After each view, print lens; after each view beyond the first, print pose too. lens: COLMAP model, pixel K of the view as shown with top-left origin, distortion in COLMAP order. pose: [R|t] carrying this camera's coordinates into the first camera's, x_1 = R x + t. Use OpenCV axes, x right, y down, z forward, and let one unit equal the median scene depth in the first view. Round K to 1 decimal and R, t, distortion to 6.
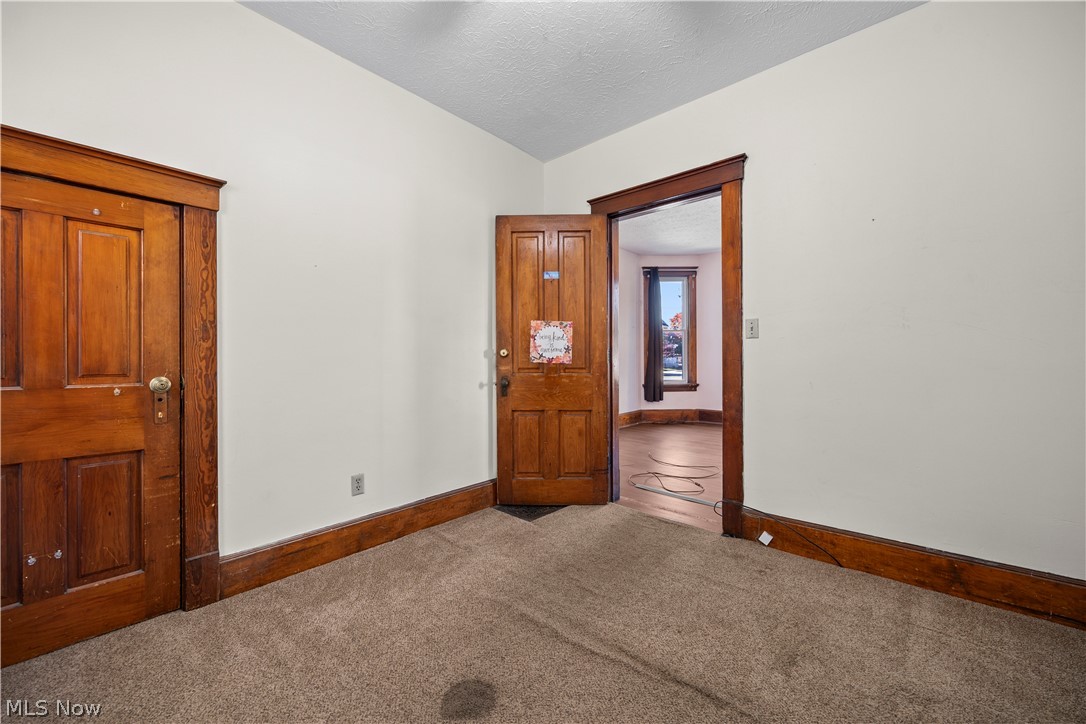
lens RADIAL K [[421.5, 0, 538.4], [0, 421.5, 358.5], [0, 0, 1]] dist [-0.002289, -0.000616]
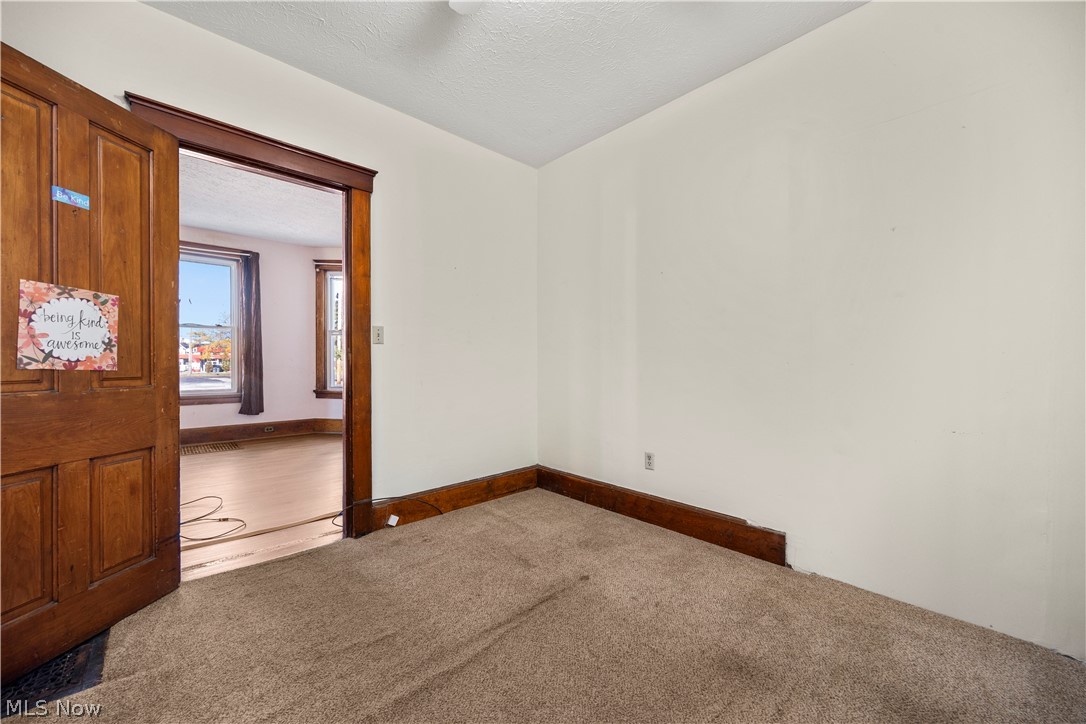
lens RADIAL K [[421.5, 0, 547.6], [0, 421.5, 366.4], [0, 0, 1]] dist [-0.002289, -0.000616]
pose [[0.072785, -0.005012, 0.997335, -0.436766], [-0.001283, 0.999986, 0.005119, 0.003133], [-0.997347, -0.001652, 0.072777, 0.387846]]
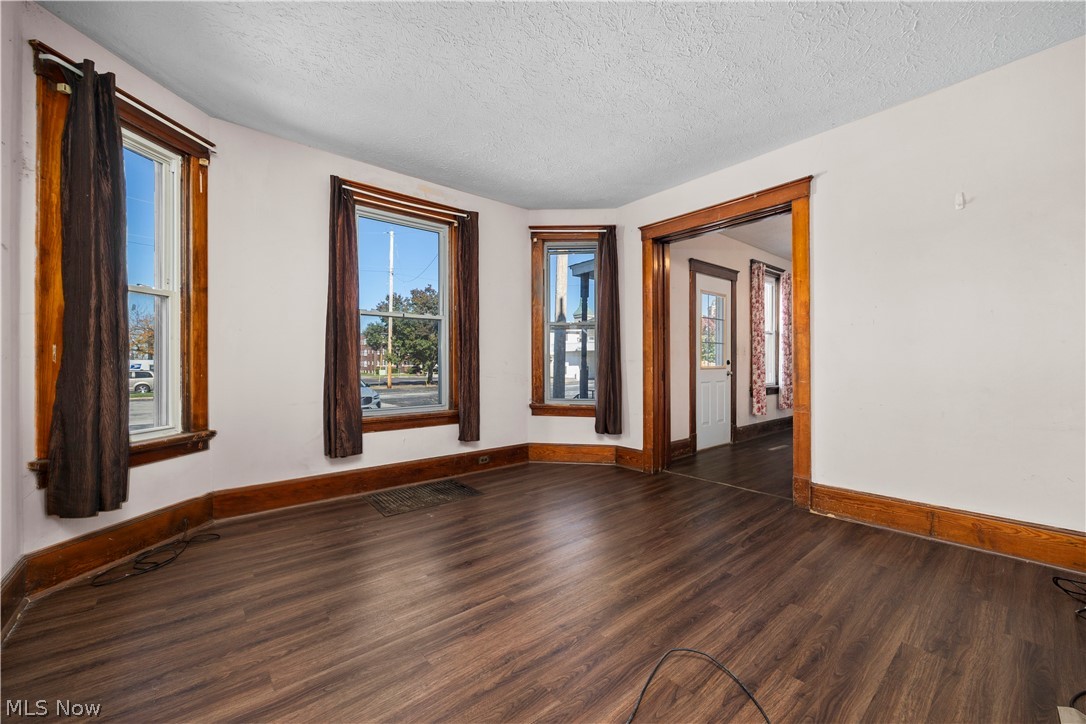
lens RADIAL K [[421.5, 0, 539.3], [0, 421.5, 362.2], [0, 0, 1]] dist [-0.002289, -0.000616]
pose [[0.126116, 0.013513, 0.991923, 0.031763], [0.002903, 0.999898, -0.013991, 0.001944], [-0.992011, 0.004644, 0.126064, 1.412116]]
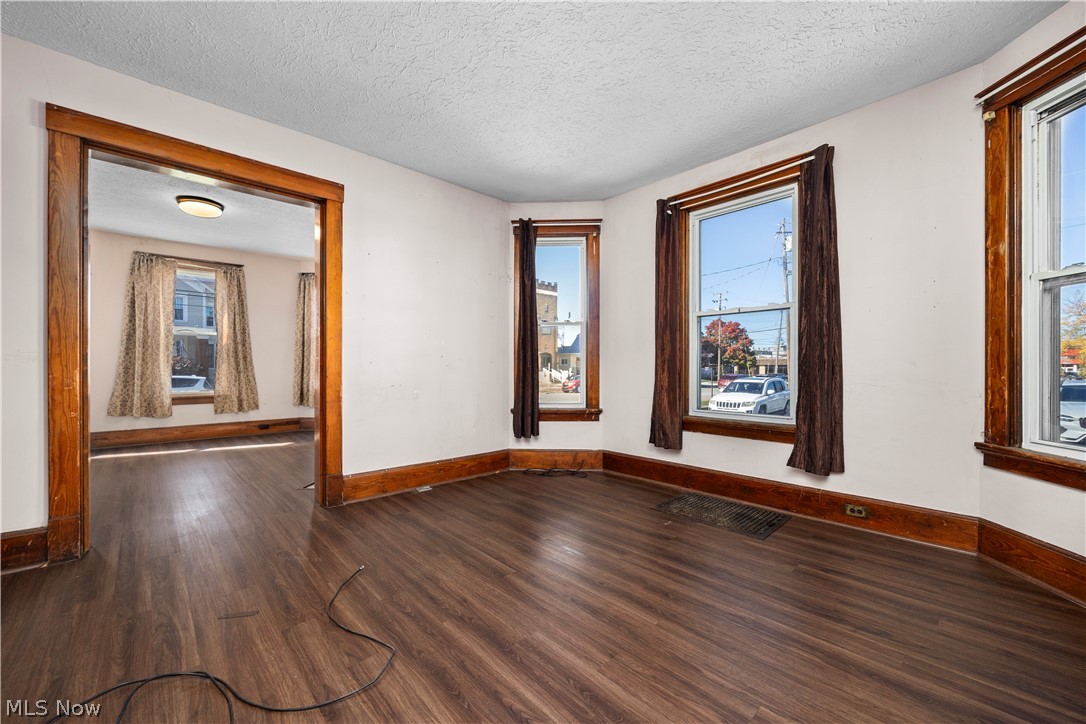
lens RADIAL K [[421.5, 0, 543.2], [0, 421.5, 365.1], [0, 0, 1]] dist [-0.002289, -0.000616]
pose [[0.997519, 0.007395, -0.070014, 0.749977], [-0.007791, 0.999955, -0.005379, -0.000351], [0.069971, 0.005911, 0.997532, 0.841676]]
